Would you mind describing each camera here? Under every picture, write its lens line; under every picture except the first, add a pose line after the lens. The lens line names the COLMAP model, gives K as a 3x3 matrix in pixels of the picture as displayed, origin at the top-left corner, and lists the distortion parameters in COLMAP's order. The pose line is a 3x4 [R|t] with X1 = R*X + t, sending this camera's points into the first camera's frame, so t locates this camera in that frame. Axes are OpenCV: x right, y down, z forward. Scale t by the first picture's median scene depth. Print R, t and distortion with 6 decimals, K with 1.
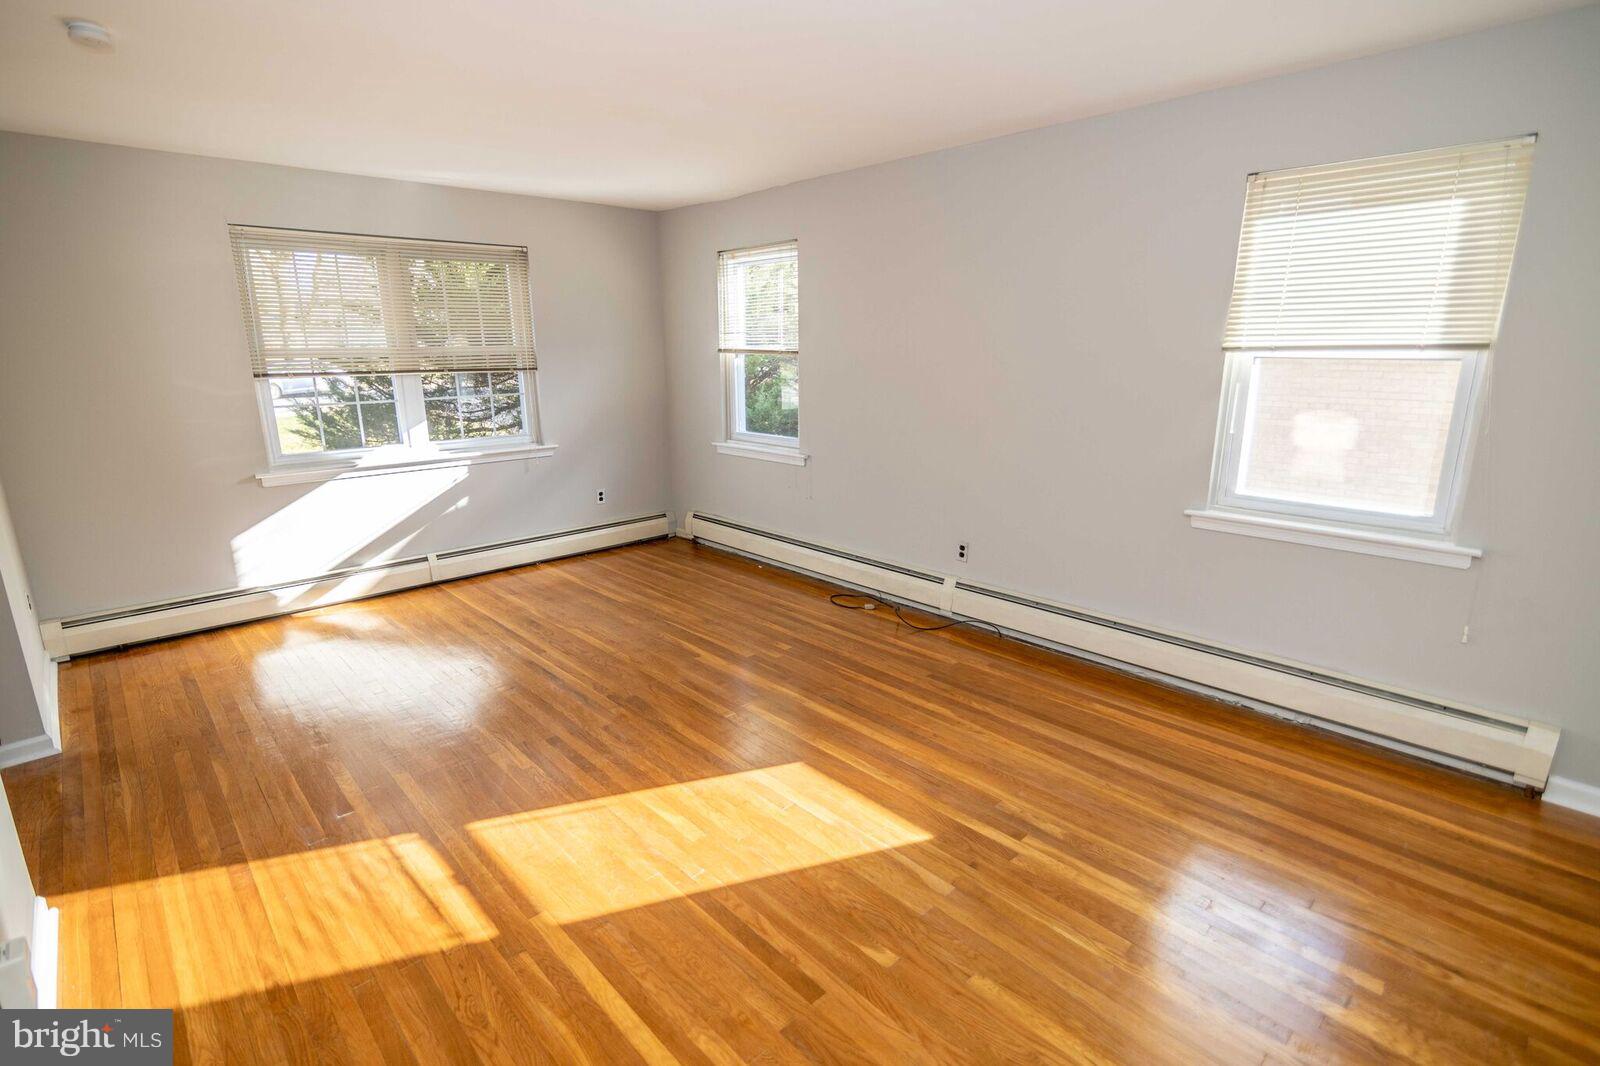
lens RADIAL K [[731.4, 0, 787.1], [0, 731.4, 529.4], [0, 0, 1]] dist [-0.007911, 0.001175]
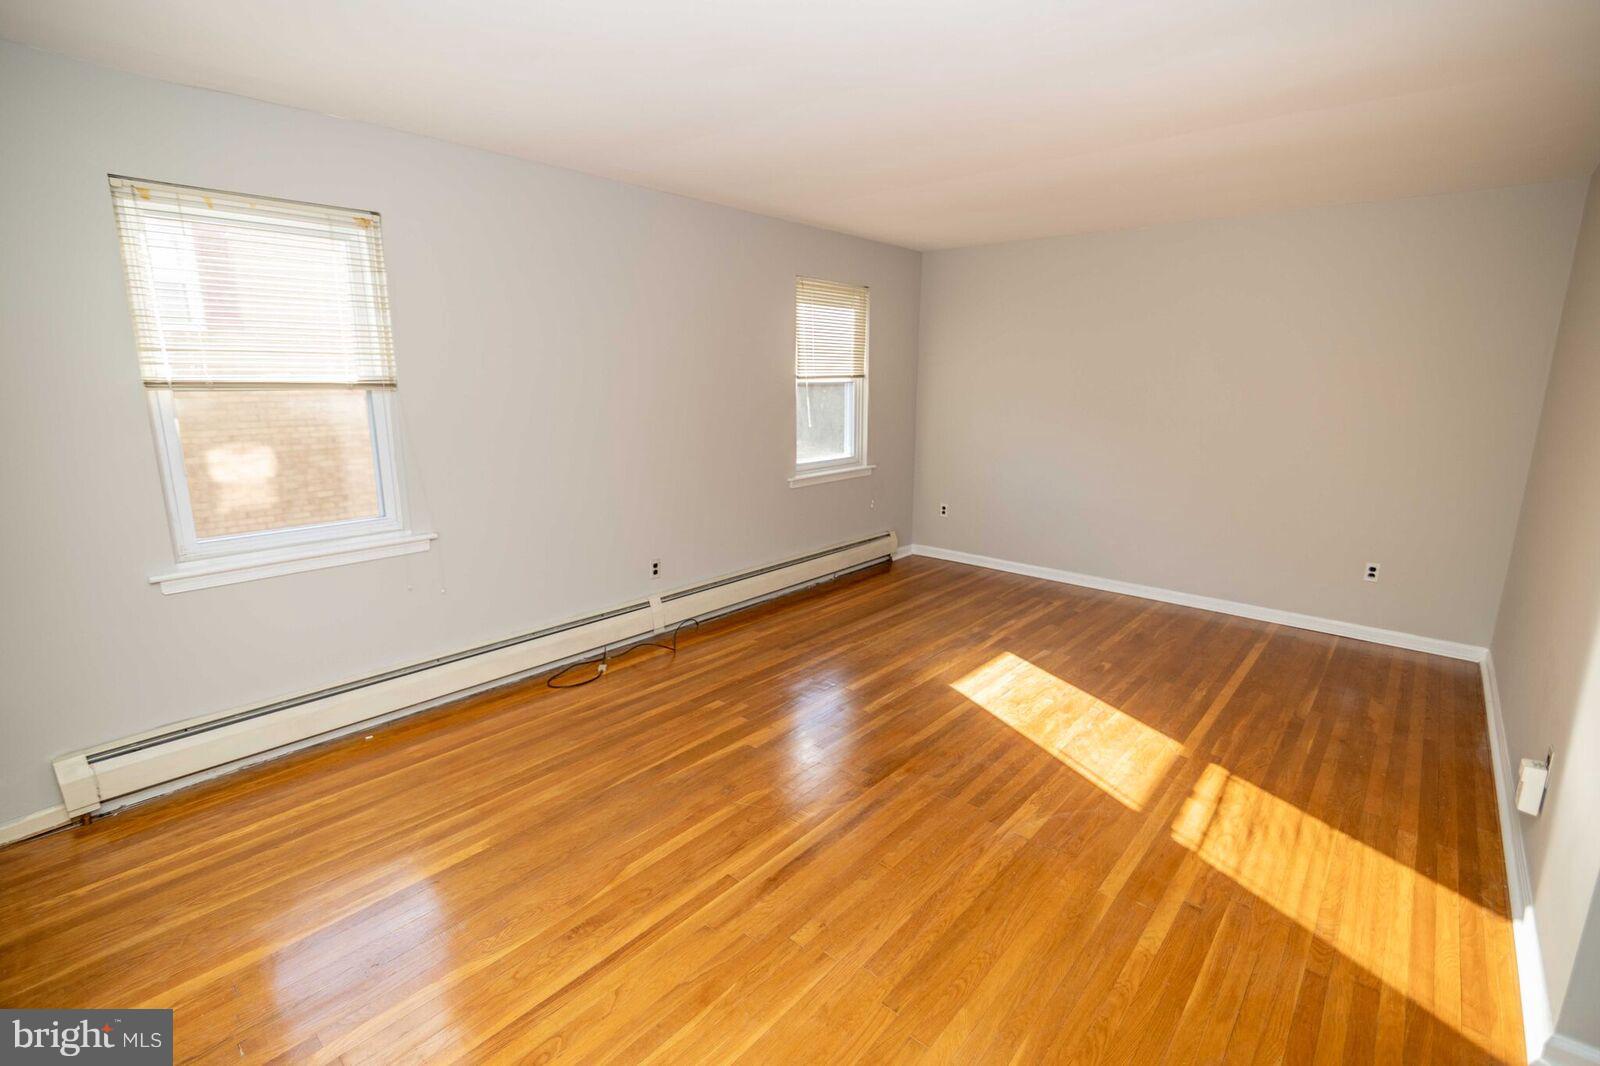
lens RADIAL K [[731.4, 0, 803.7], [0, 731.4, 533.4], [0, 0, 1]] dist [-0.007911, 0.001175]
pose [[-0.088966, -0.200943, 0.975555, -1.129268], [0.239182, 0.946470, 0.216764, -0.276603], [-0.966890, 0.252620, -0.036142, 1.169991]]
